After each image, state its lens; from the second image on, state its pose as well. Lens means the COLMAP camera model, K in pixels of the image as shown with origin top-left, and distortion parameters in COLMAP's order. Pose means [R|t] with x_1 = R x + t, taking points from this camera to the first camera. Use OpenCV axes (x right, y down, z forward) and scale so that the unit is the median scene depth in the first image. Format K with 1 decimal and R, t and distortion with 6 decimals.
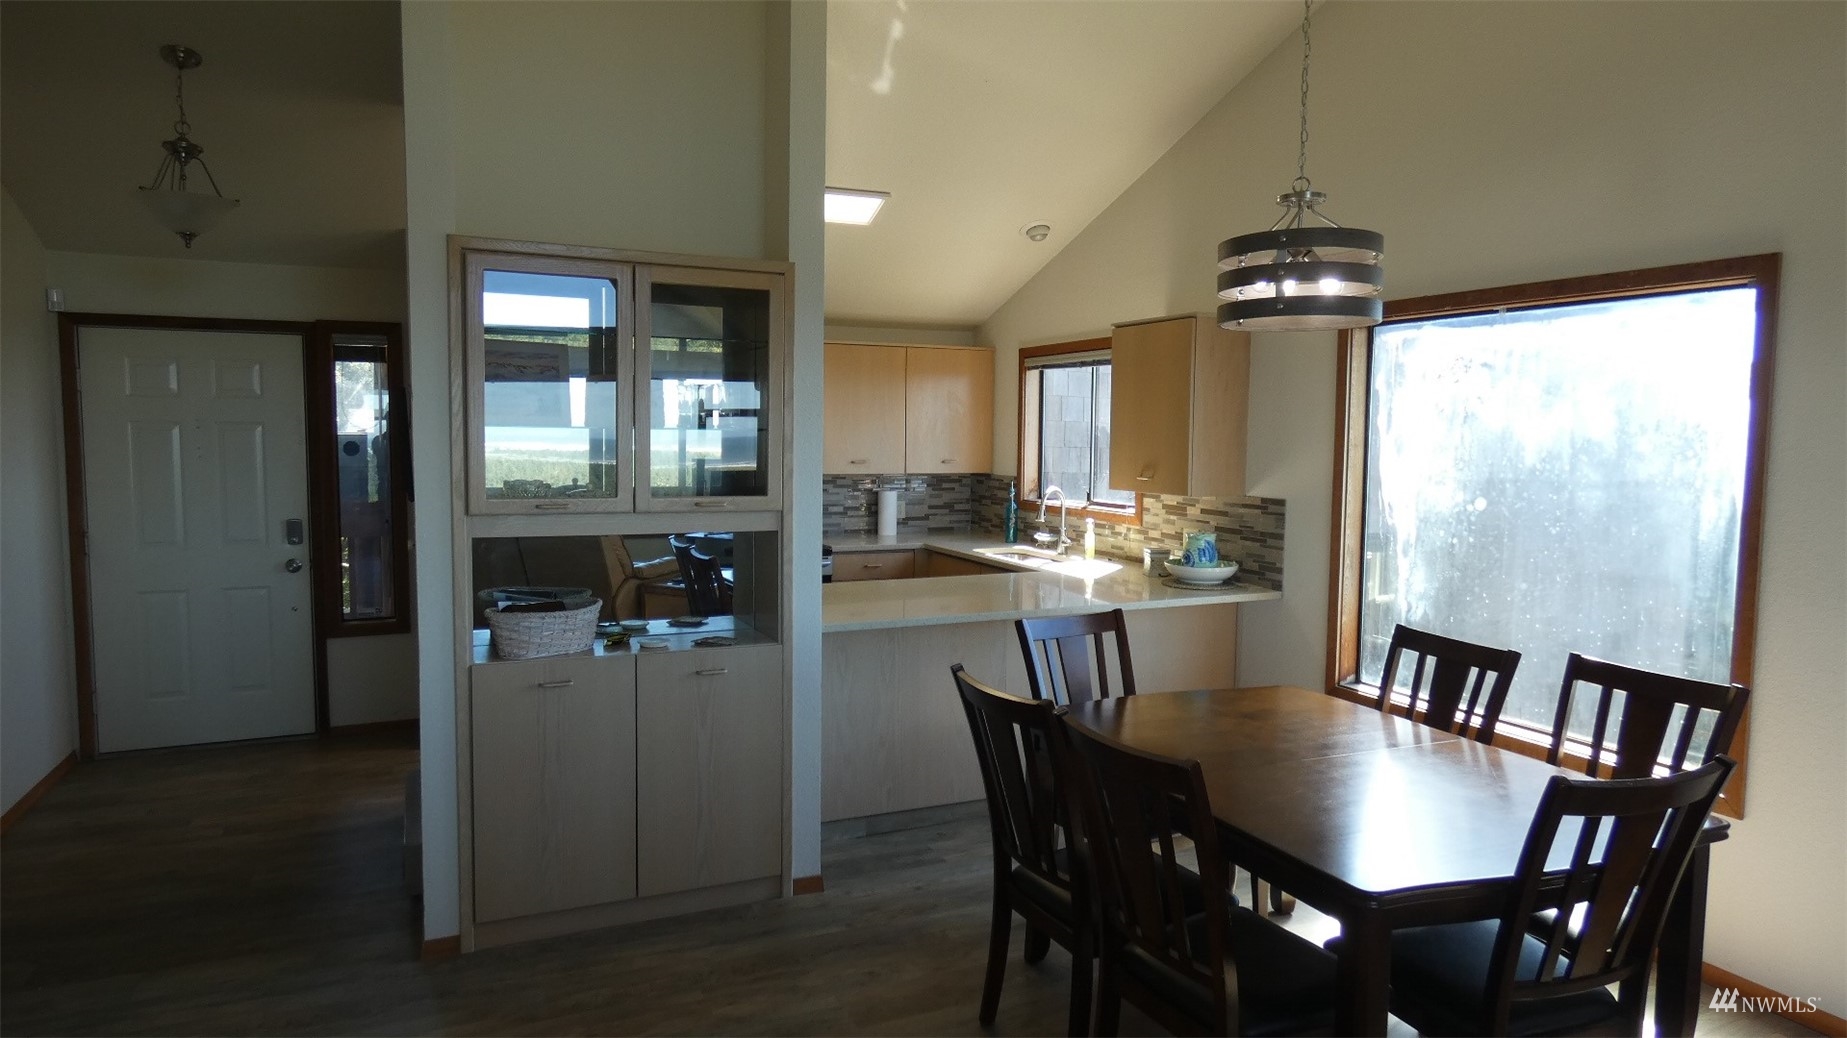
lens RADIAL K [[1136.9, 0, 923.5], [0, 1136.9, 519.0], [0, 0, 1]] dist [0.006595, -0.001305]
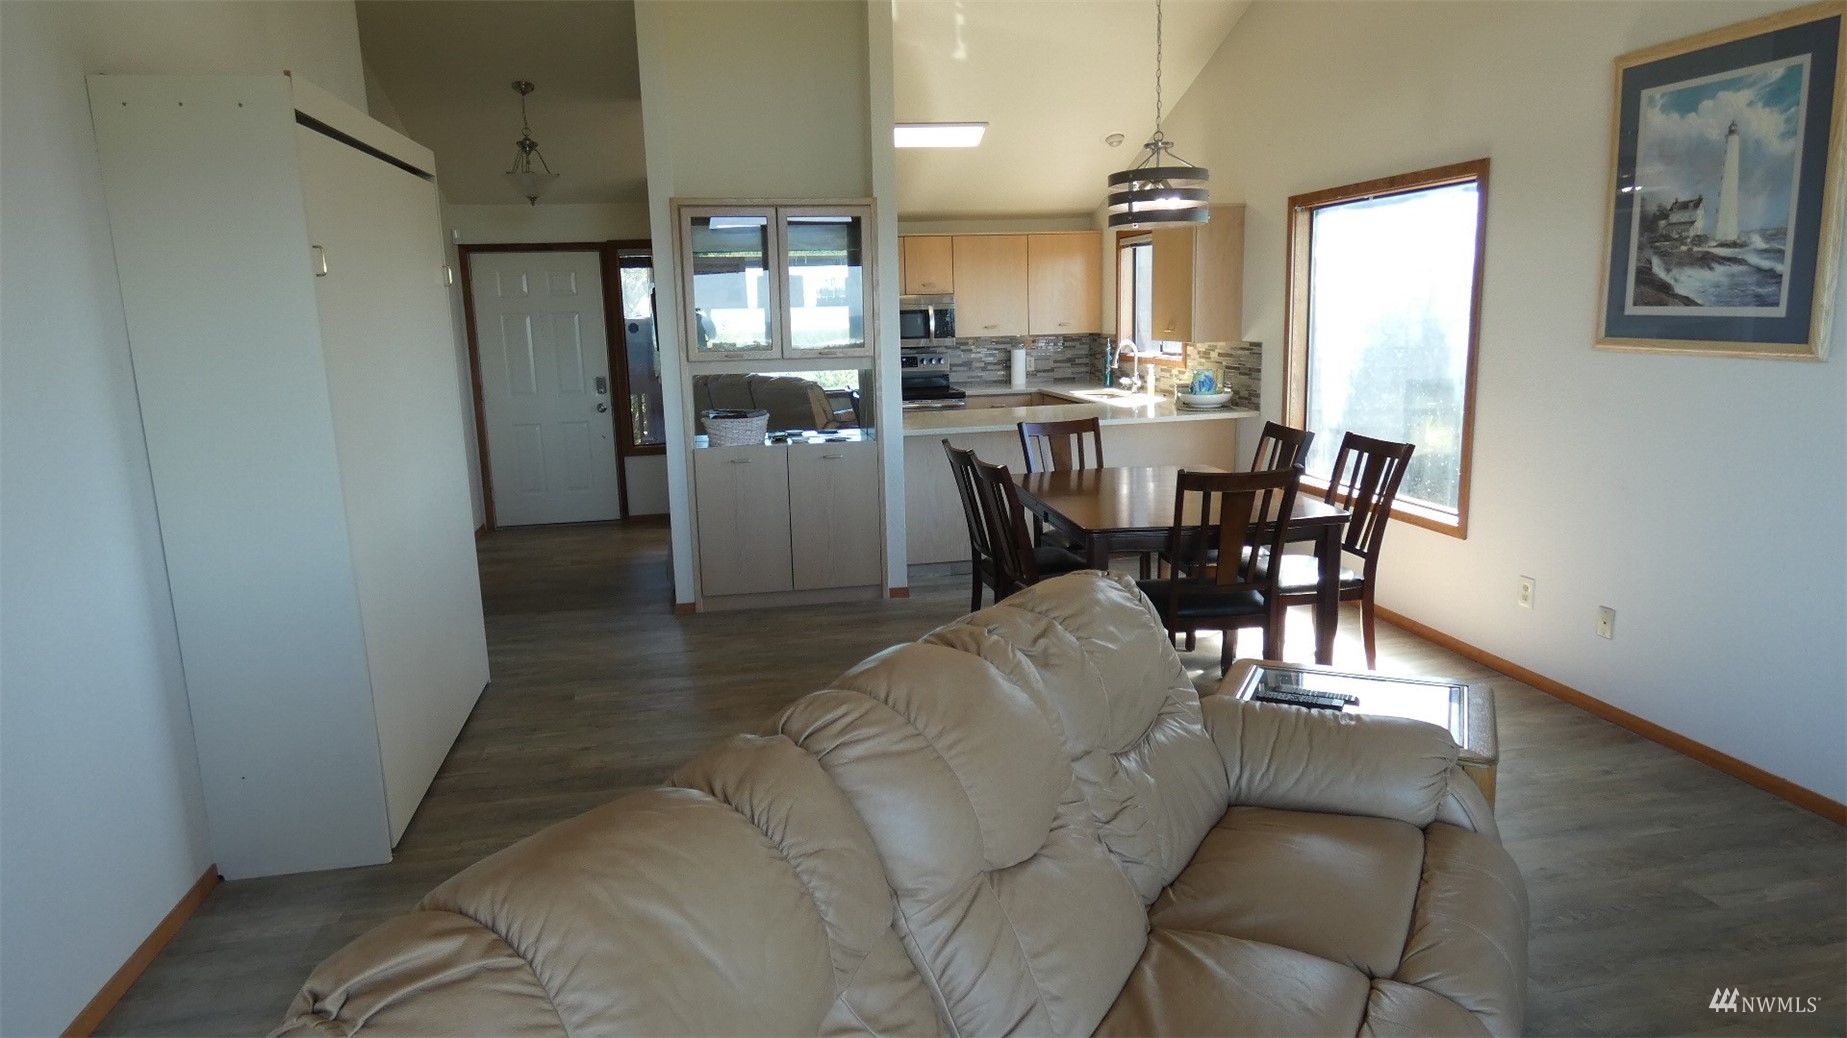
lens RADIAL K [[1150.8, 0, 908.1], [0, 1150.8, 518.4], [0, 0, 1]] dist [0.032007, -0.000546]
pose [[0.968699, 0.008413, -0.248096, 0.244041], [0.018133, 0.994357, 0.104521, 0.038042], [0.247576, -0.105748, 0.963080, -0.428949]]
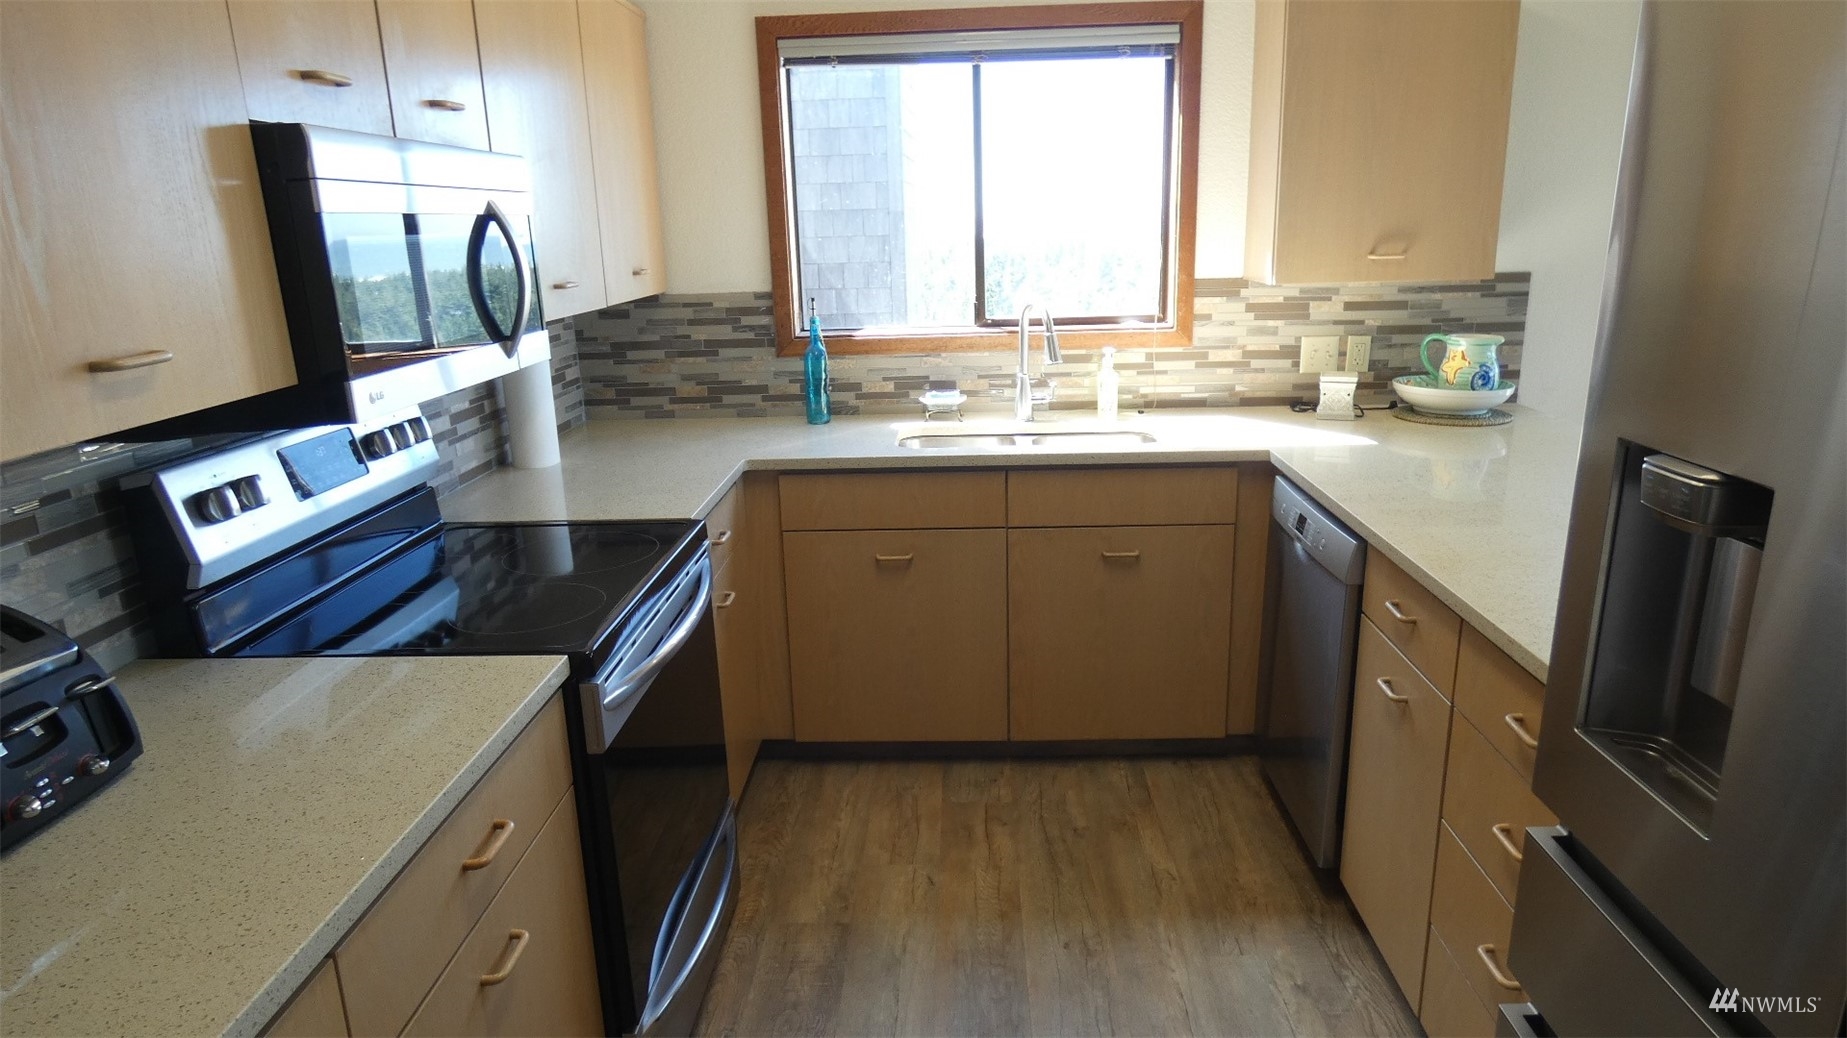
lens RADIAL K [[1119.9, 0, 923.5], [0, 1119.9, 519.0], [0, 0, 1]] dist [-0.020611, -0.000457]
pose [[0.441577, -0.269146, 0.855903, -0.460425], [0.104927, 0.962892, 0.248655, -0.077561], [-0.891067, -0.019993, 0.453431, 0.982830]]
